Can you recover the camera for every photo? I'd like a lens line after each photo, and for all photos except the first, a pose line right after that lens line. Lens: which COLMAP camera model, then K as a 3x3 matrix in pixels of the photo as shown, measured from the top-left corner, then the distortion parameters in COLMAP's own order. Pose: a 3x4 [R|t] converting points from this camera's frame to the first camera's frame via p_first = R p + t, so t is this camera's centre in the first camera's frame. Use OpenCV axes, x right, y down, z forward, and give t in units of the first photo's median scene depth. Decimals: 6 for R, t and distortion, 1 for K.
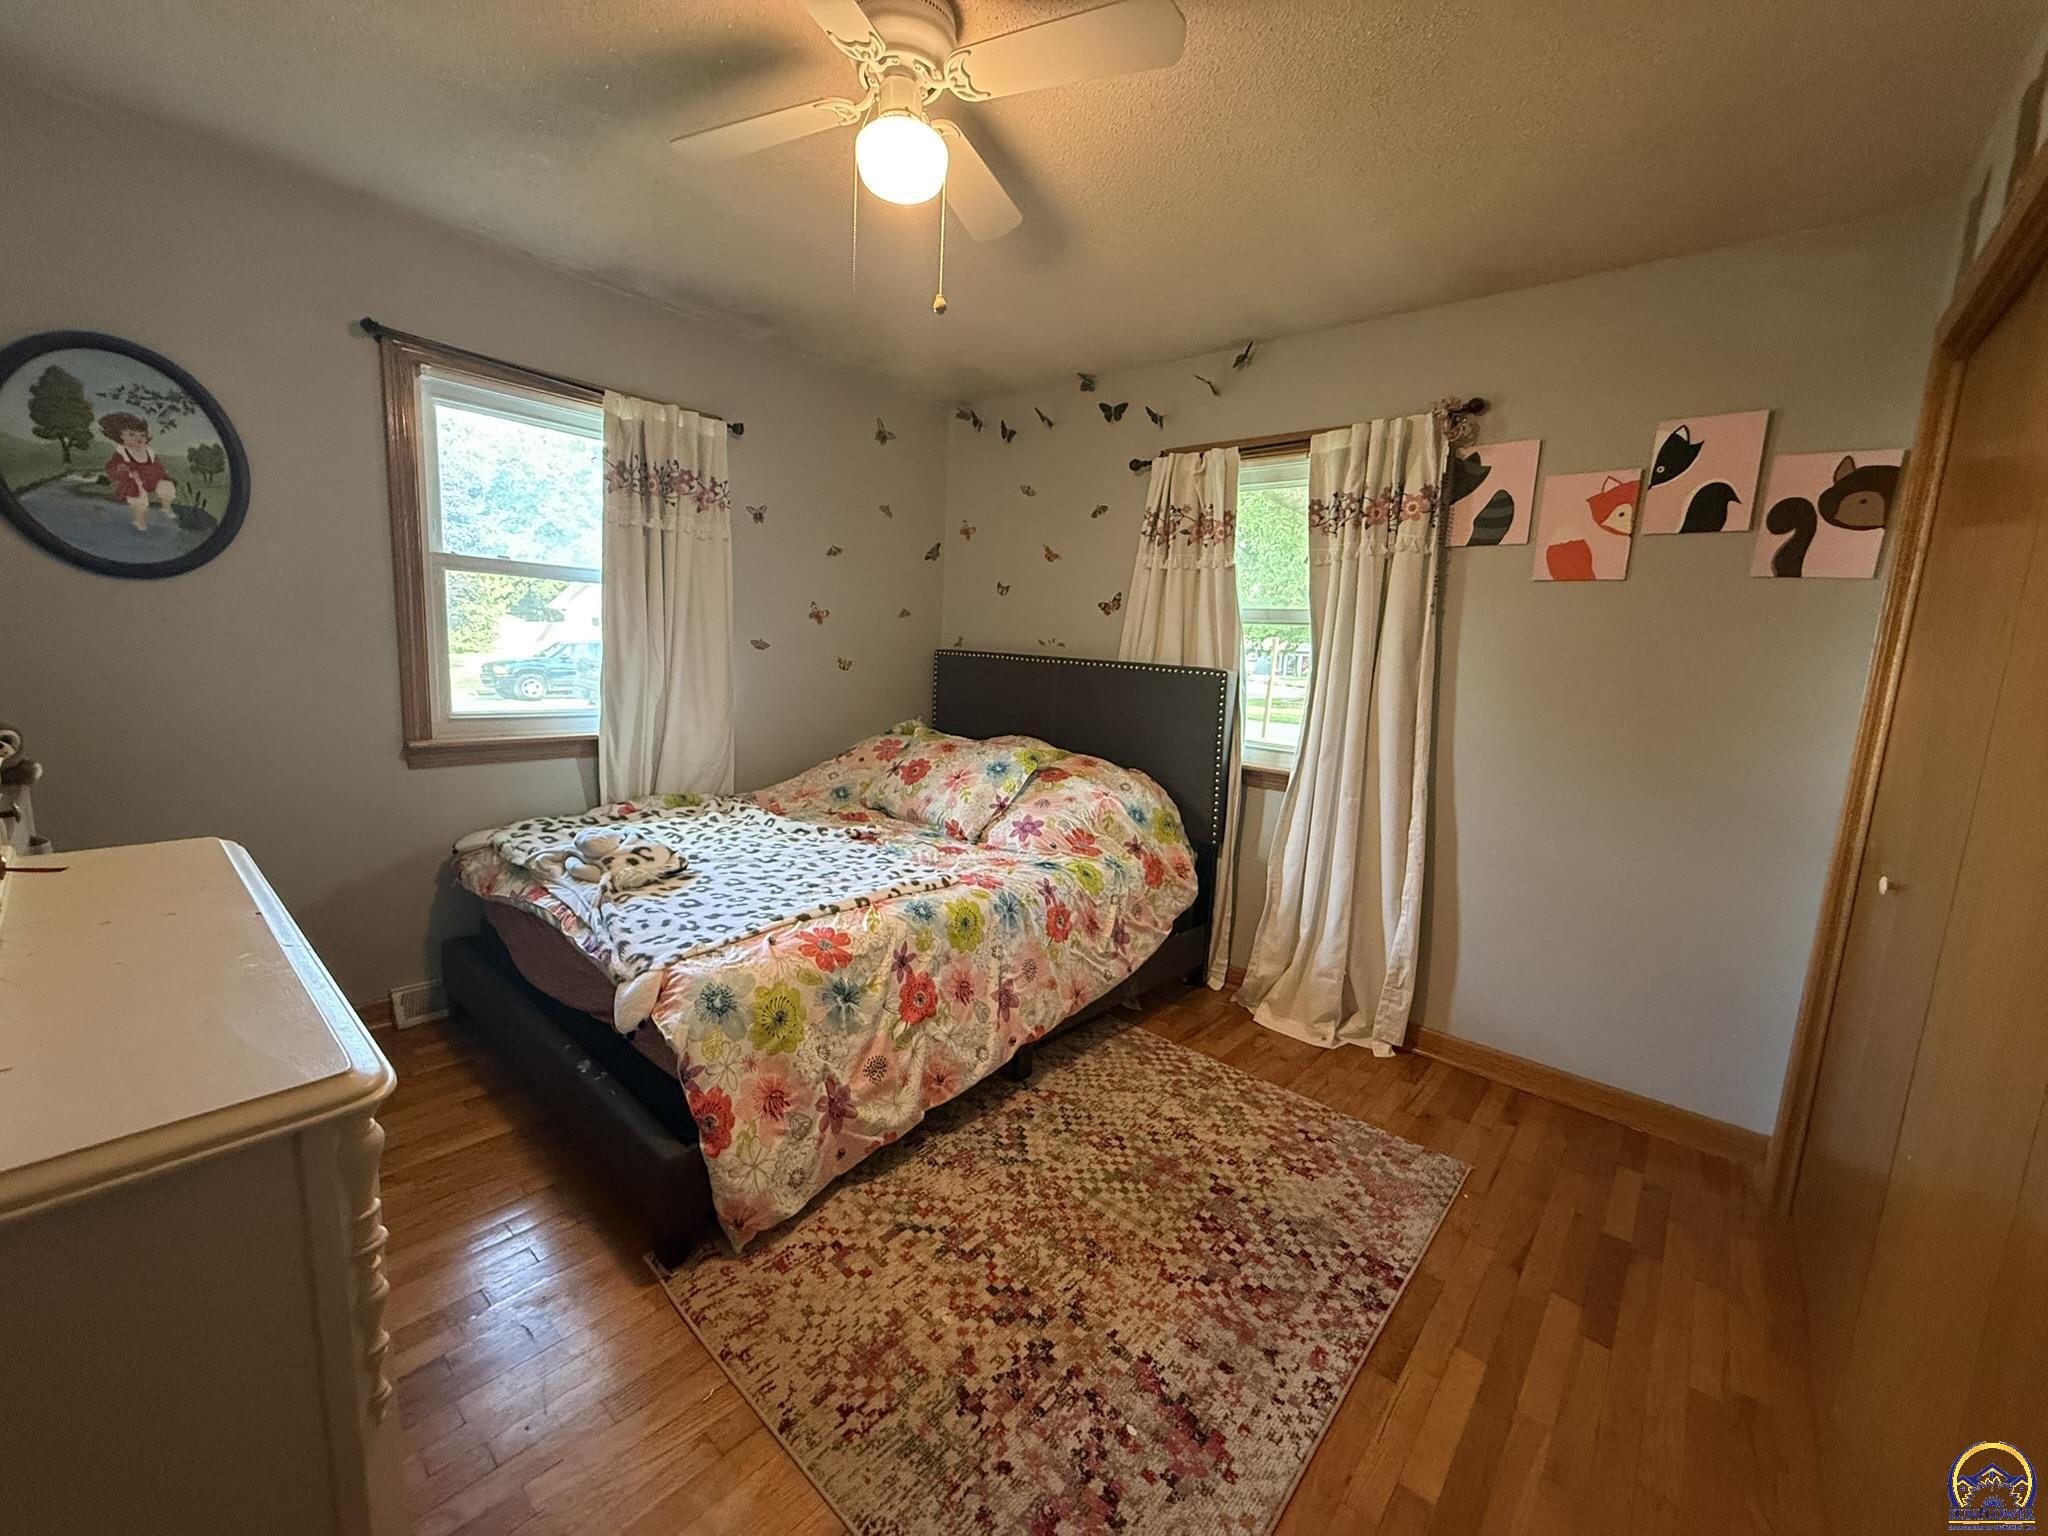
lens RADIAL K [[823.6, 0, 1023.3], [0, 823.6, 763.1], [0, 0, 1]] dist [0.000040, -0.000376]
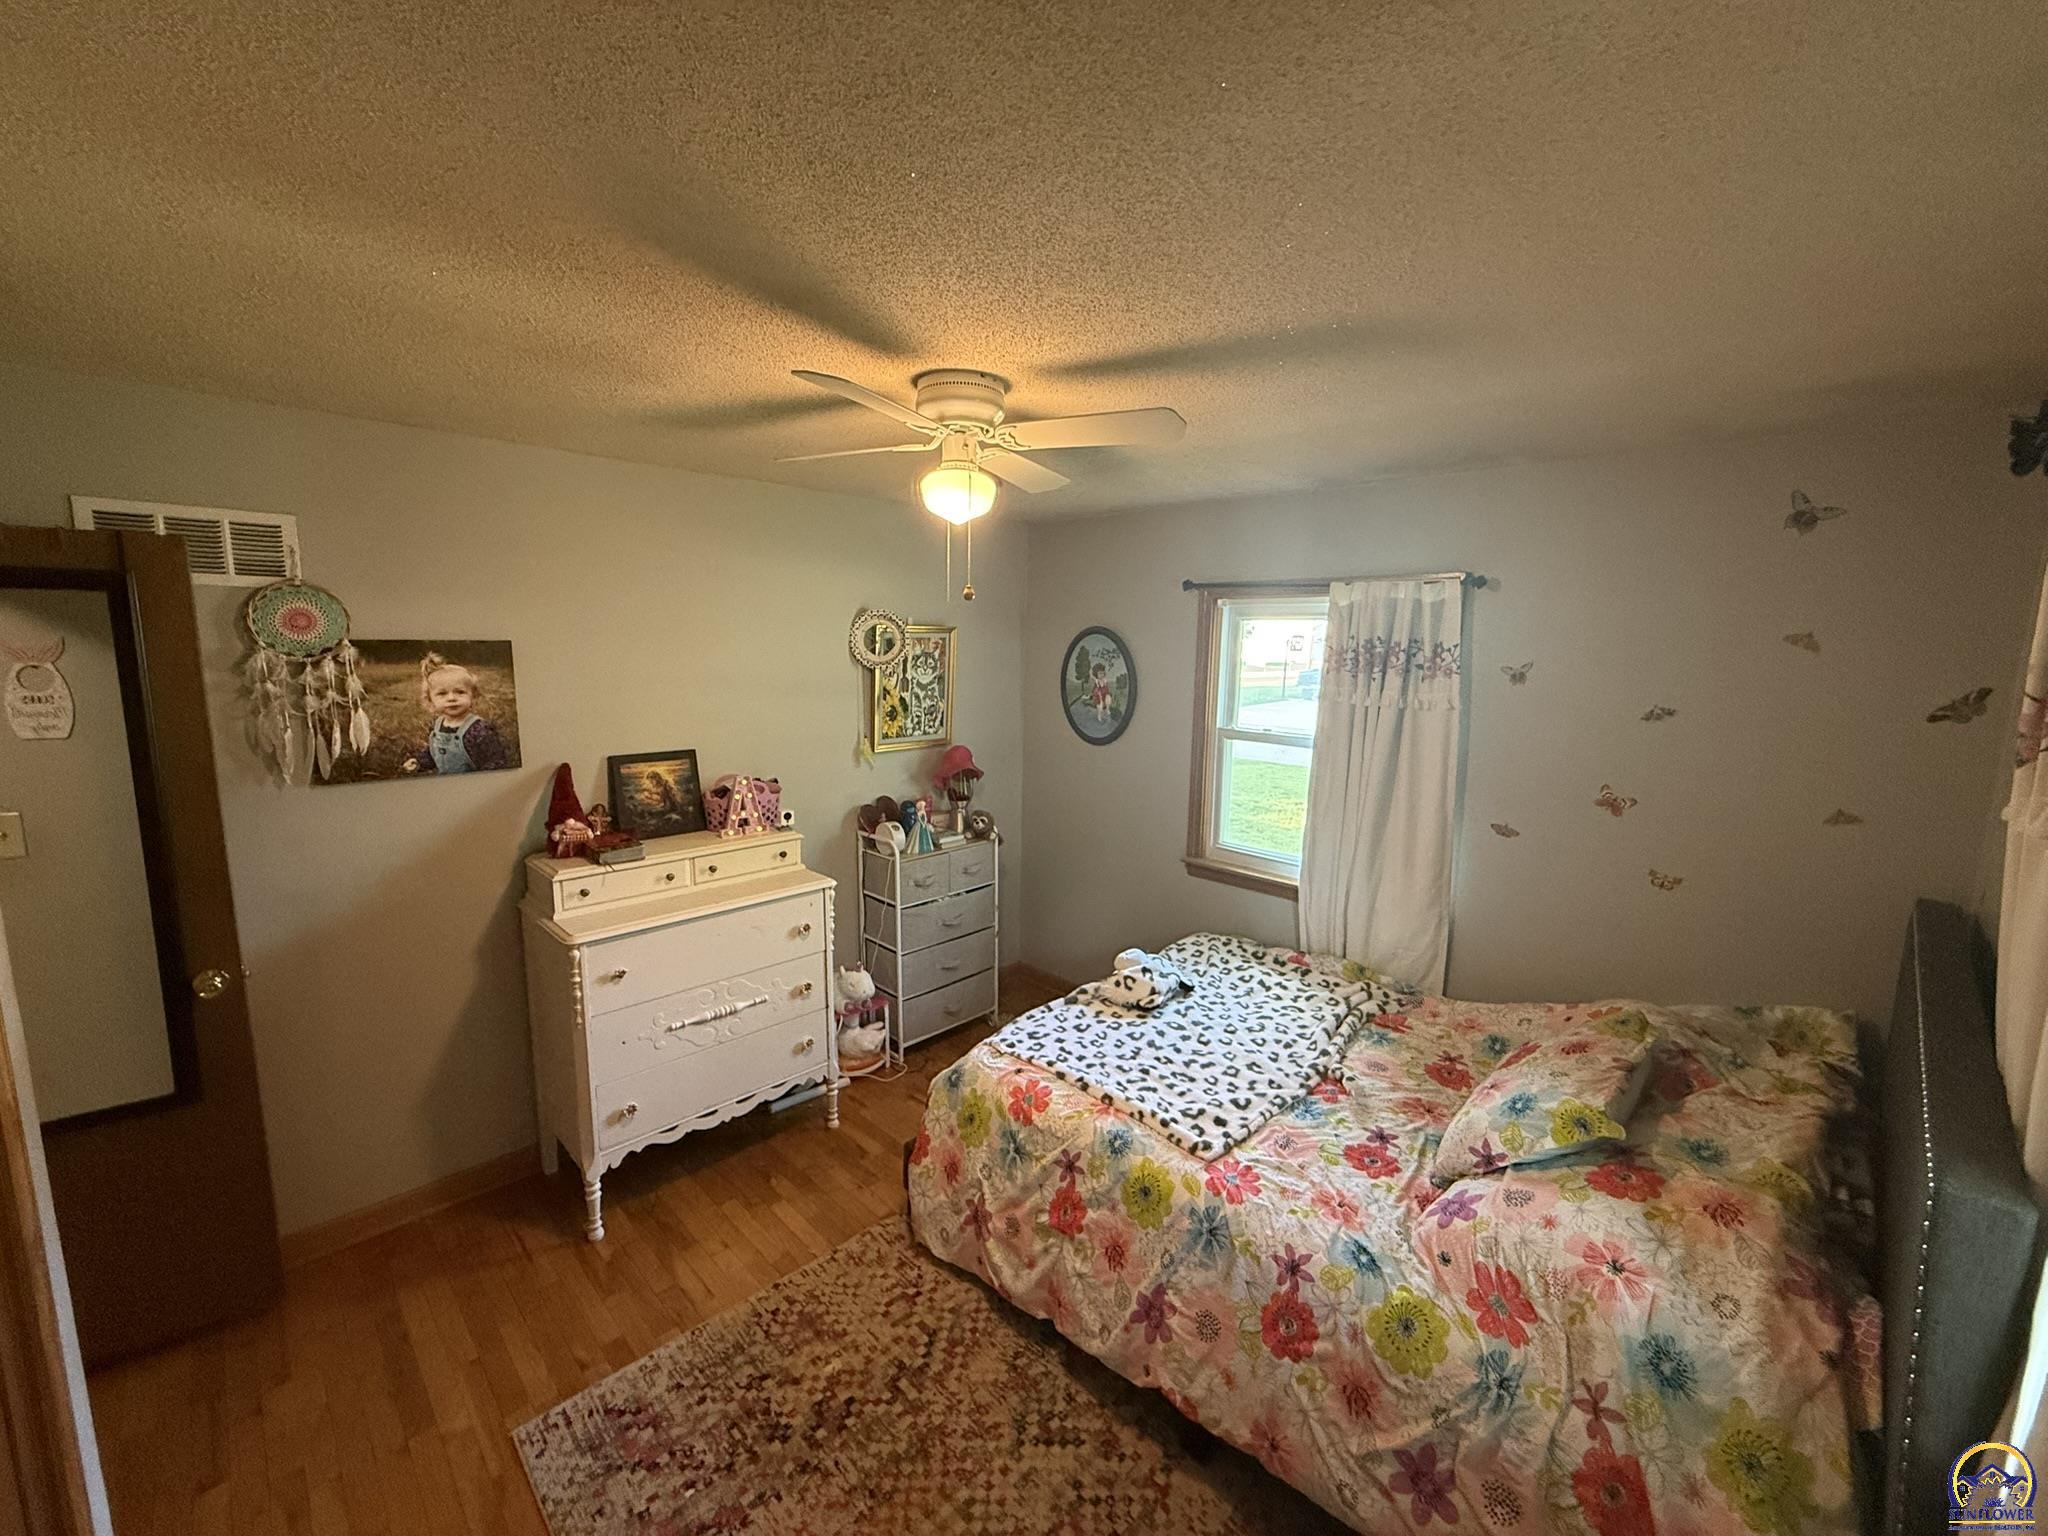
lens RADIAL K [[823.6, 0, 1015.2], [0, 823.6, 756.8], [0, 0, 1]] dist [0.000040, -0.000376]
pose [[-0.081195, 0.092913, -0.992358, 0.948875], [-0.161286, 0.981298, 0.105074, -0.408791], [0.983562, 0.168585, -0.064691, 1.040537]]
